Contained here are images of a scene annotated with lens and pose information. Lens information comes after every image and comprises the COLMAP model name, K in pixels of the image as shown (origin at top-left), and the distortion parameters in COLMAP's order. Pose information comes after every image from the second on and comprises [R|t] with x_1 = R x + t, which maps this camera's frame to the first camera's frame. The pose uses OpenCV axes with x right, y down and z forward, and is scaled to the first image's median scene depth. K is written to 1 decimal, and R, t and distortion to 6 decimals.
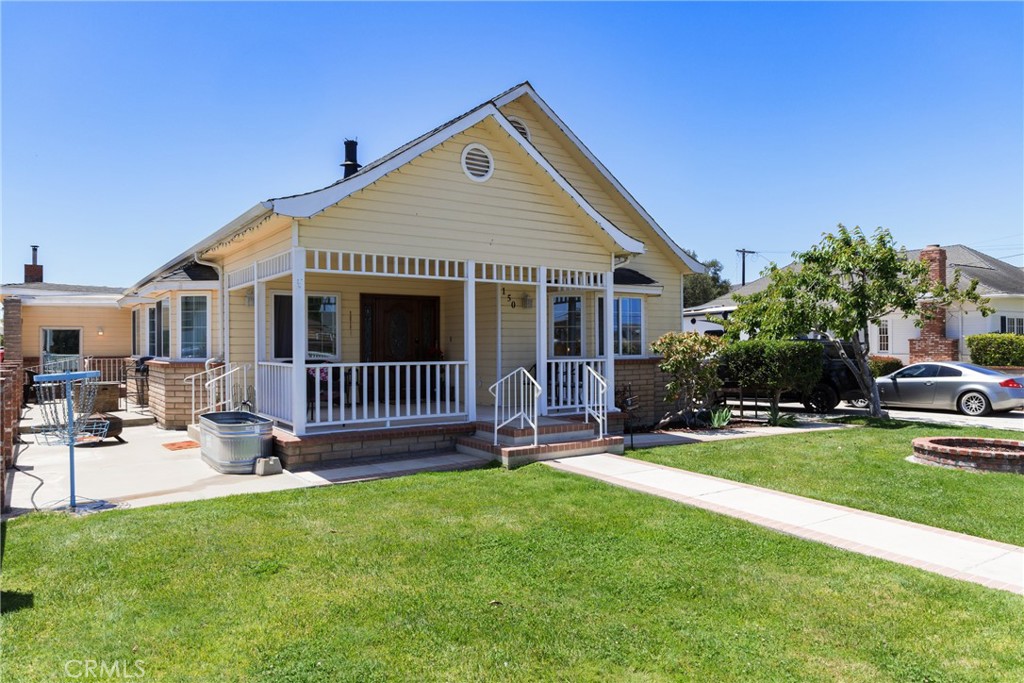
lens RADIAL K [[681.3, 0, 512.0], [0, 681.3, 341.5], [0, 0, 1]] dist [0.006143, -0.000479]
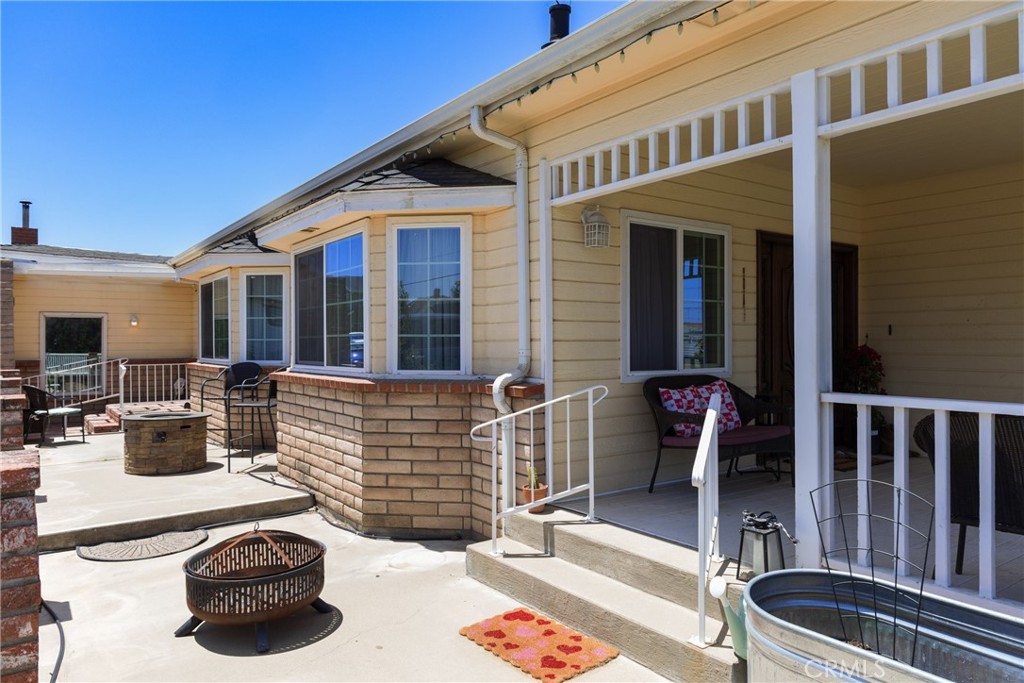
lens RADIAL K [[680.5, 0, 505.1], [0, 680.5, 342.4], [0, 0, 1]] dist [0.007965, 0.001680]
pose [[0.999878, 0.001326, 0.015592, -0.448765], [-0.001404, 0.999987, 0.004987, 0.004129], [-0.015585, -0.005008, 0.999866, 0.597380]]
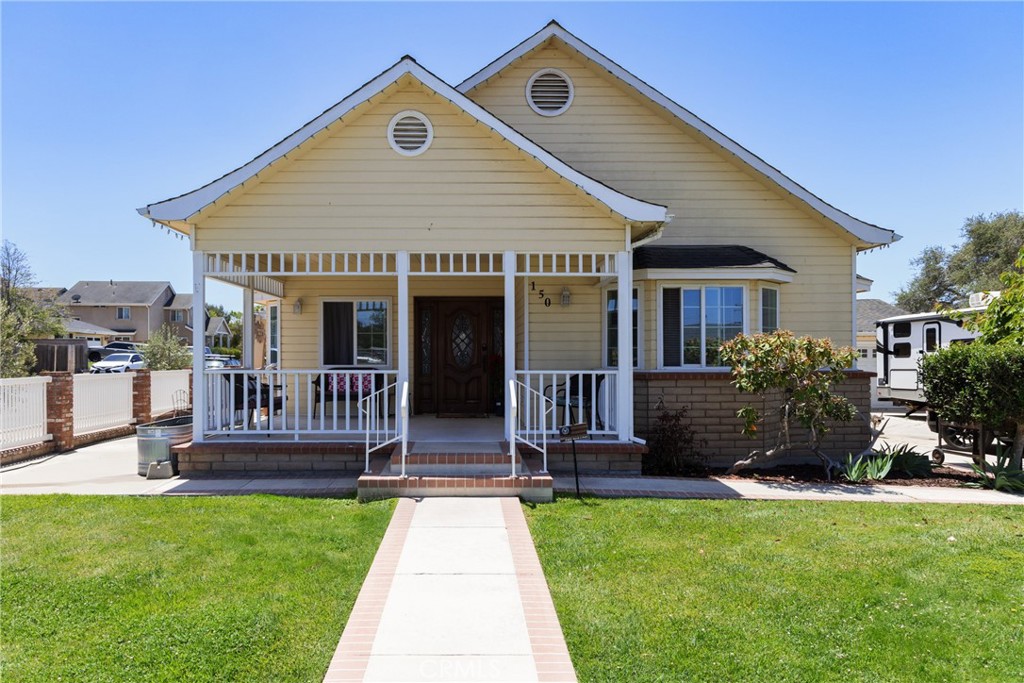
lens RADIAL K [[711.3, 0, 510.3], [0, 711.3, 355.9], [0, 0, 1]] dist [0.001036, -0.000027]
pose [[0.829219, 0.005360, -0.558899, 0.464687], [-0.000594, 0.999962, 0.008708, 0.002807], [0.558924, -0.006889, 0.829190, 0.293891]]
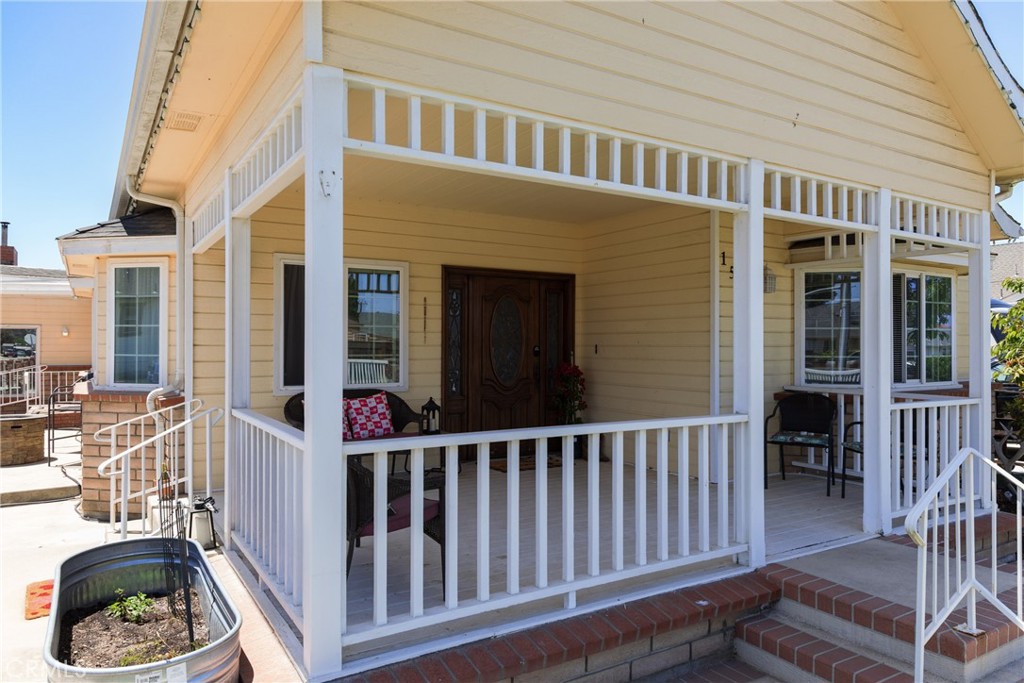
lens RADIAL K [[681.3, 0, 512.0], [0, 681.3, 341.5], [0, 0, 1]] dist [0.006143, -0.000479]
pose [[0.998732, 0.006211, -0.049959, -0.155298], [-0.006241, 0.999980, -0.000451, -0.010954], [0.049955, 0.000762, 0.998751, 0.510446]]
